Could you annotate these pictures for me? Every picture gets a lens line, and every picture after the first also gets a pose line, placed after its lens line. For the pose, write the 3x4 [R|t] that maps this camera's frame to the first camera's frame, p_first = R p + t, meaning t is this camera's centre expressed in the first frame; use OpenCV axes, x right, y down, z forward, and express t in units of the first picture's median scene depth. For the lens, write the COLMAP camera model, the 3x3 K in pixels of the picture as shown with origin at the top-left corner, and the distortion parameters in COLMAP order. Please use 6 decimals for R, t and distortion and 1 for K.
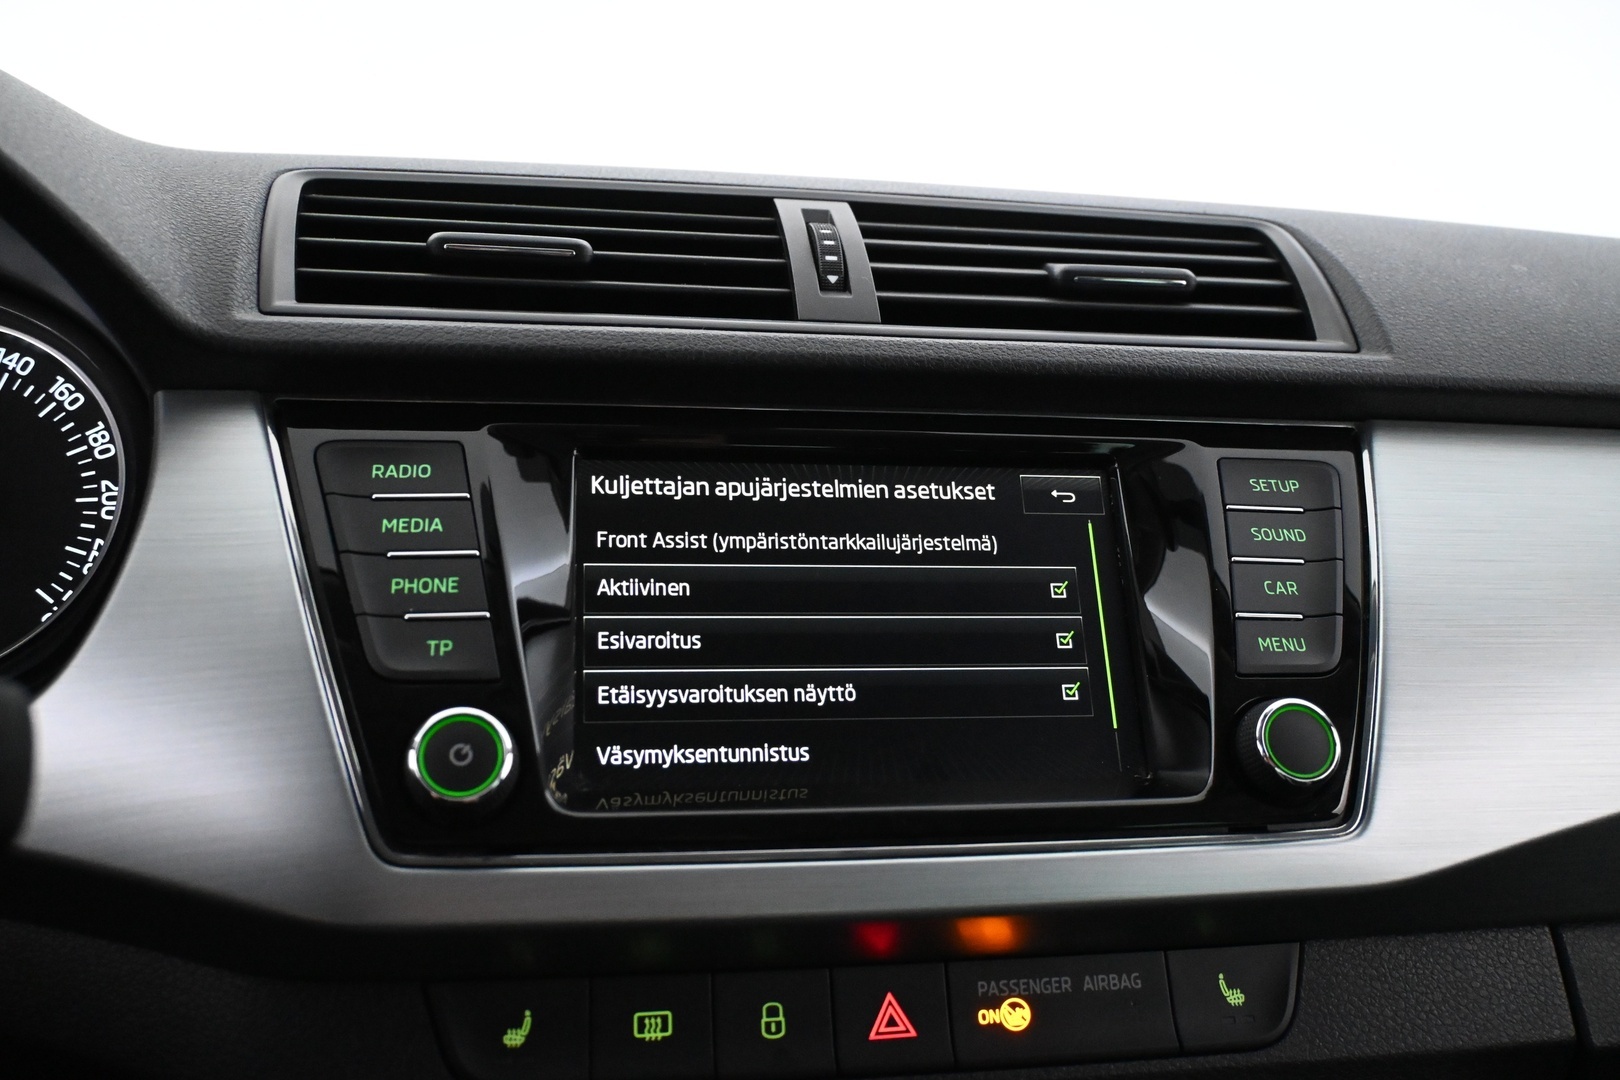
lens RADIAL K [[1416.7, 0, 811.0], [0, 1416.7, 536.9], [0, 0, 1]] dist [0.002200, -0.015865]
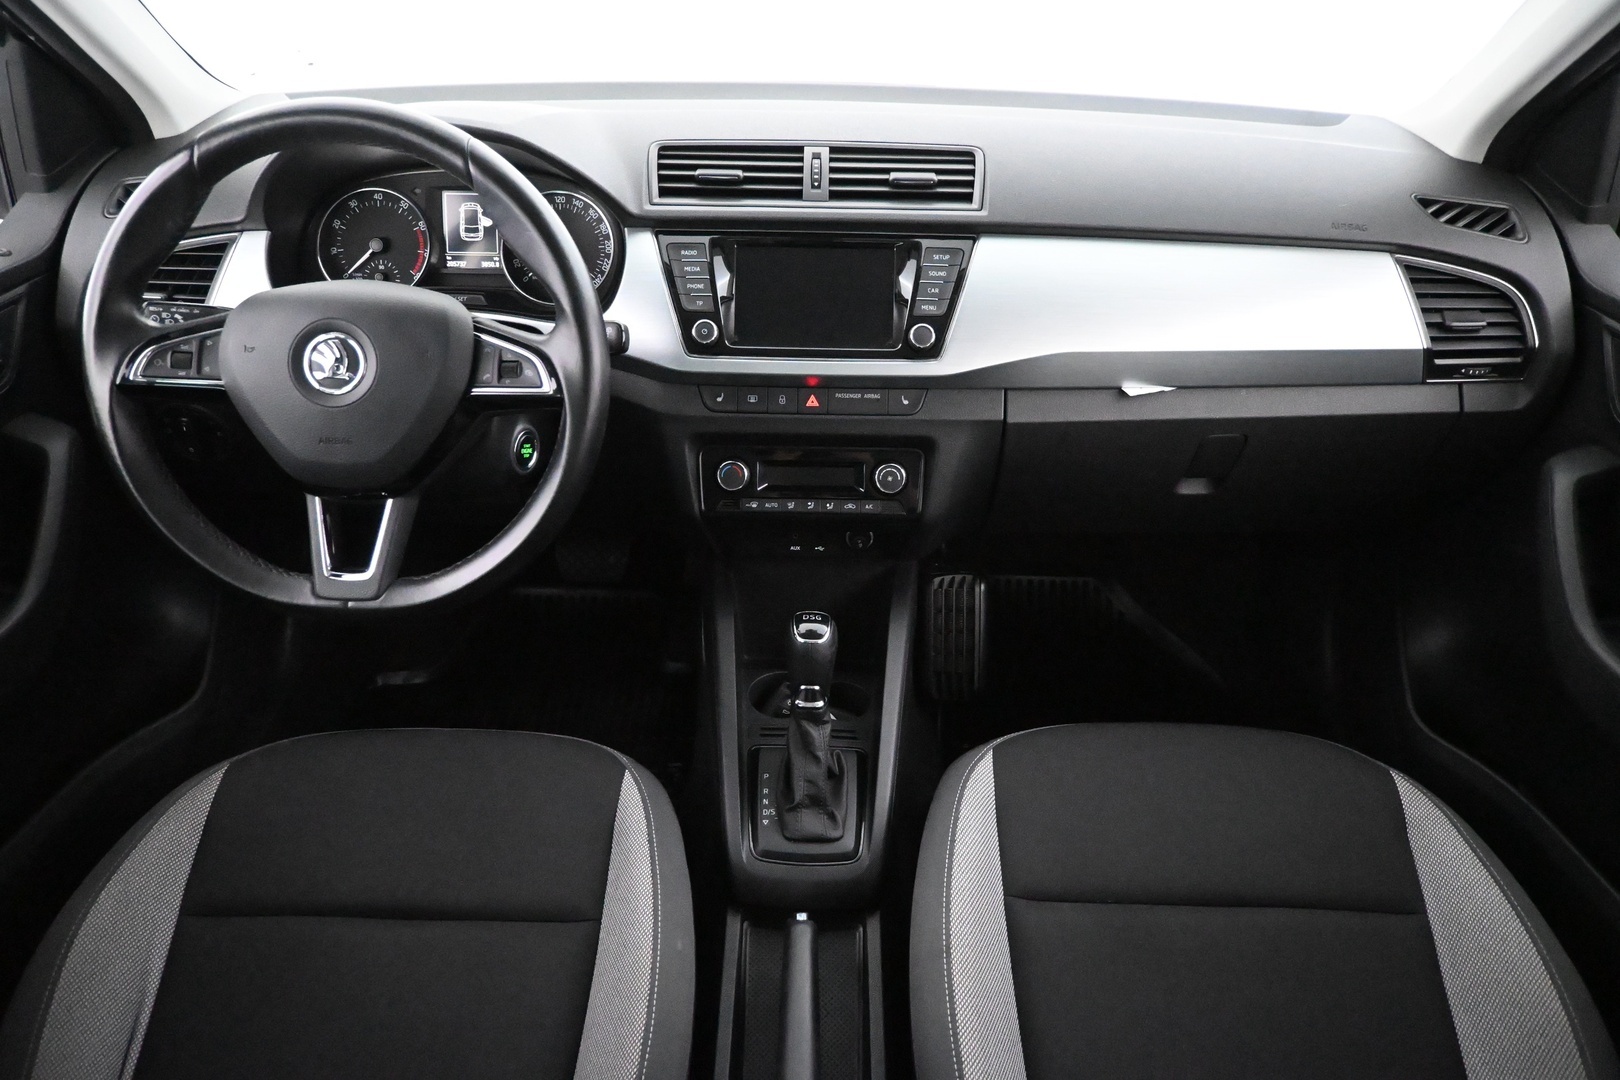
lens RADIAL K [[1101.2, 0, 806.9], [0, 1101.2, 541.3], [0, 0, 1]] dist [-0.002958, -0.001157]
pose [[0.981051, 0.079295, -0.176782, 0.563315], [-0.006494, 0.925362, 0.379029, -0.424092], [0.193642, -0.370699, 0.908342, -1.776077]]
